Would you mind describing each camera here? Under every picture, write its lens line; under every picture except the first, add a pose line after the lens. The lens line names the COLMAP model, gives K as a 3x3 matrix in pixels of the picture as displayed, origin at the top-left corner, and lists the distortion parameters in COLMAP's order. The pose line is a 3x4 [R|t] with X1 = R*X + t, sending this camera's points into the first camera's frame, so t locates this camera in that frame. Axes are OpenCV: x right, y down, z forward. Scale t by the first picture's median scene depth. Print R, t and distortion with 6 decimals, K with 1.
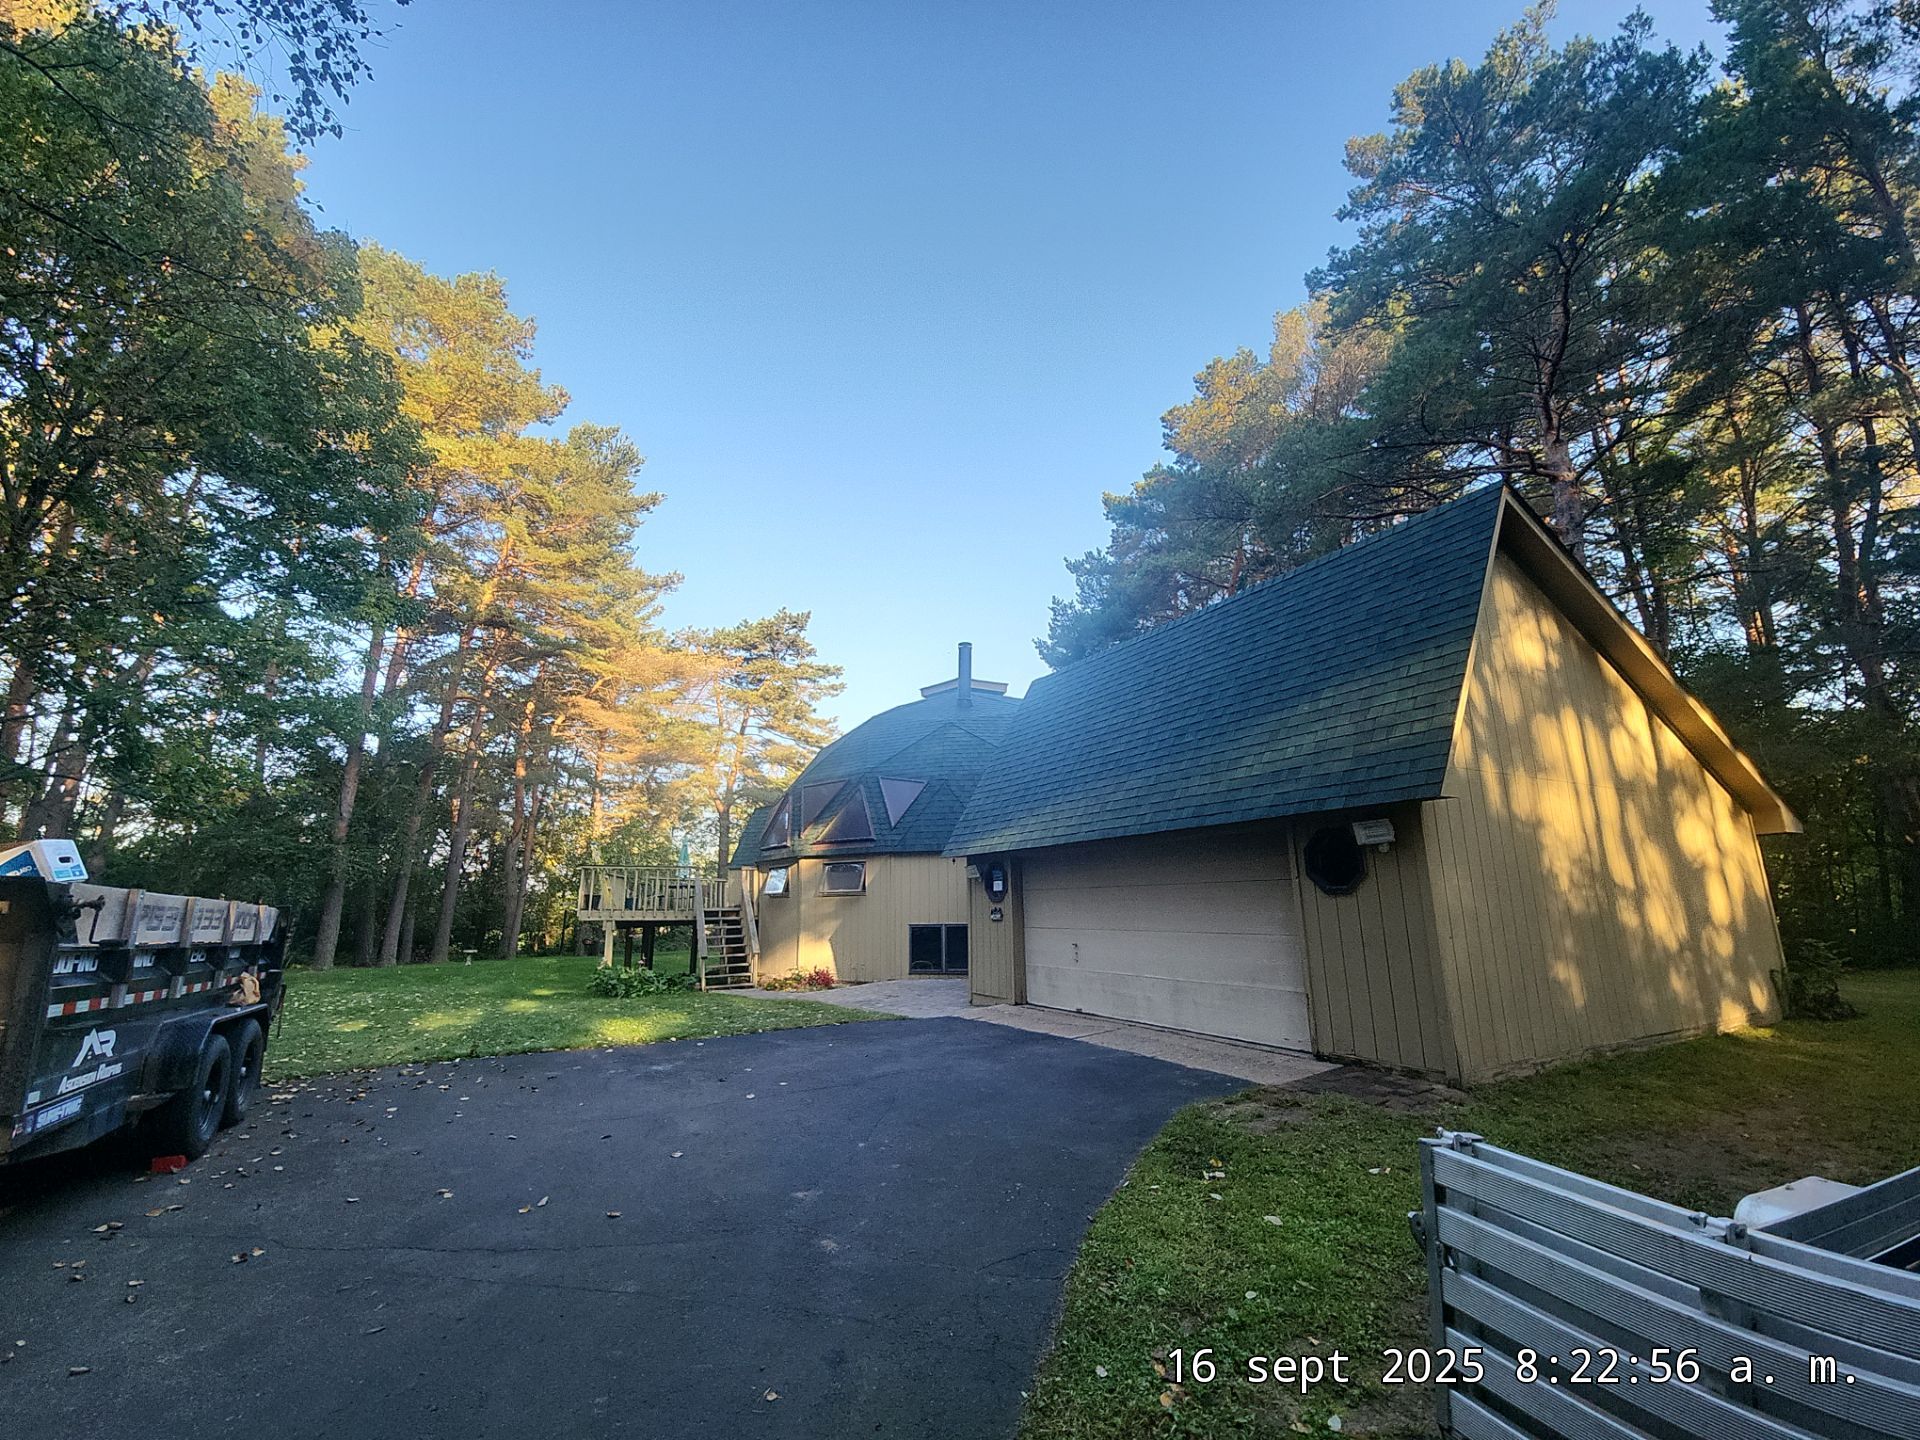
lens RADIAL K [[776.4, 0, 960.9], [0, 776.4, 738.4], [0, 0, 1]] dist [0.016950, -0.012893]
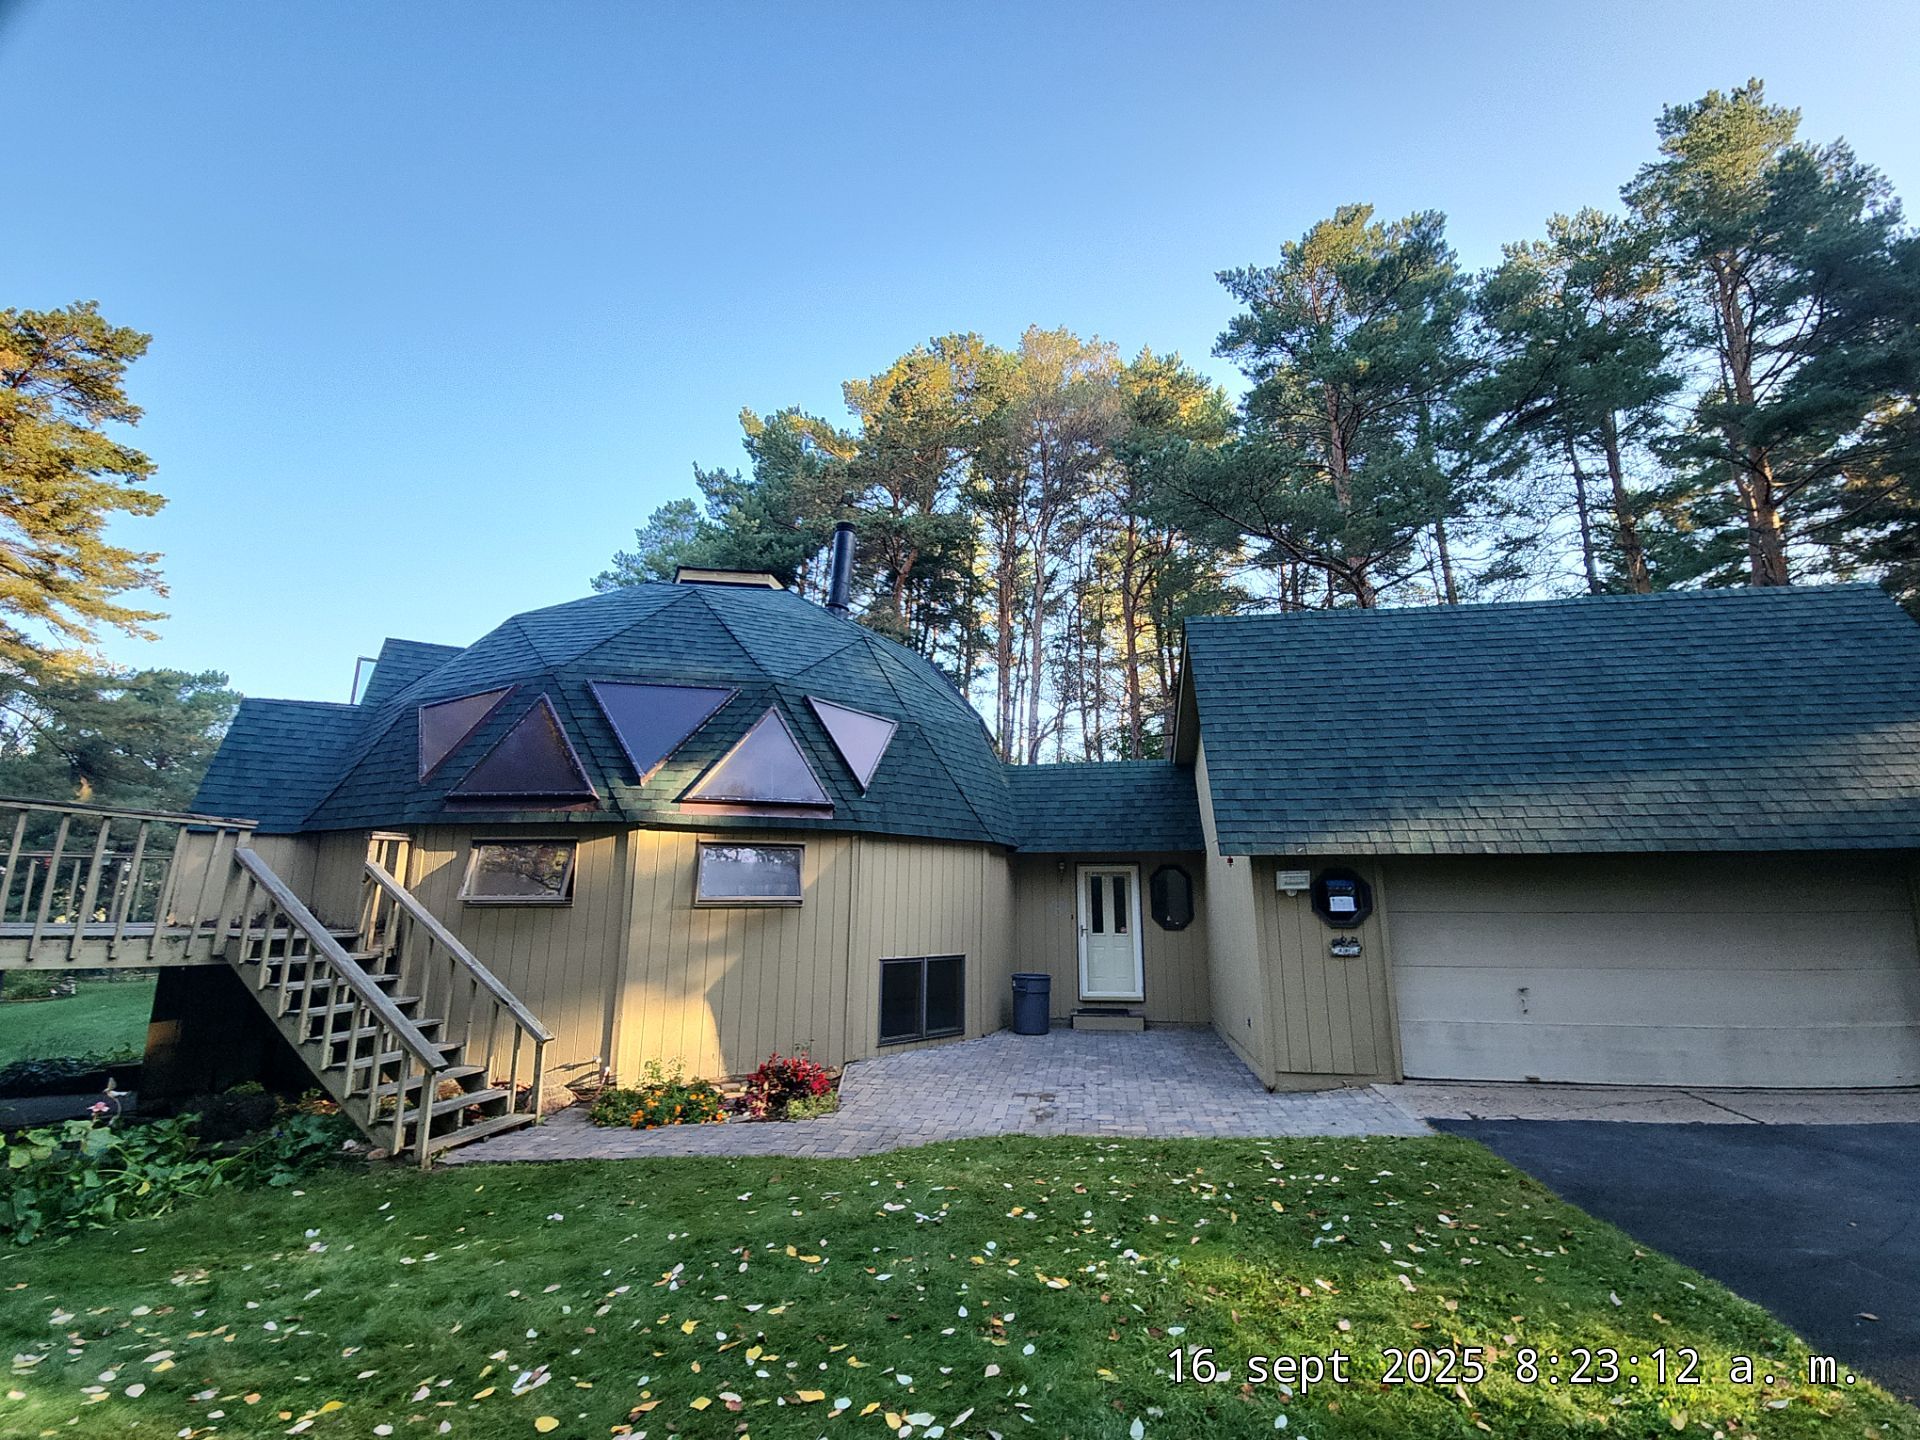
lens RADIAL K [[776.4, 0, 960.9], [0, 776.4, 738.4], [0, 0, 1]] dist [0.016950, -0.012893]
pose [[0.619859, 0.183564, 0.762941, -0.498300], [-0.173937, 0.980210, -0.094523, 0.123068], [-0.765194, -0.074112, 0.639520, 0.600917]]
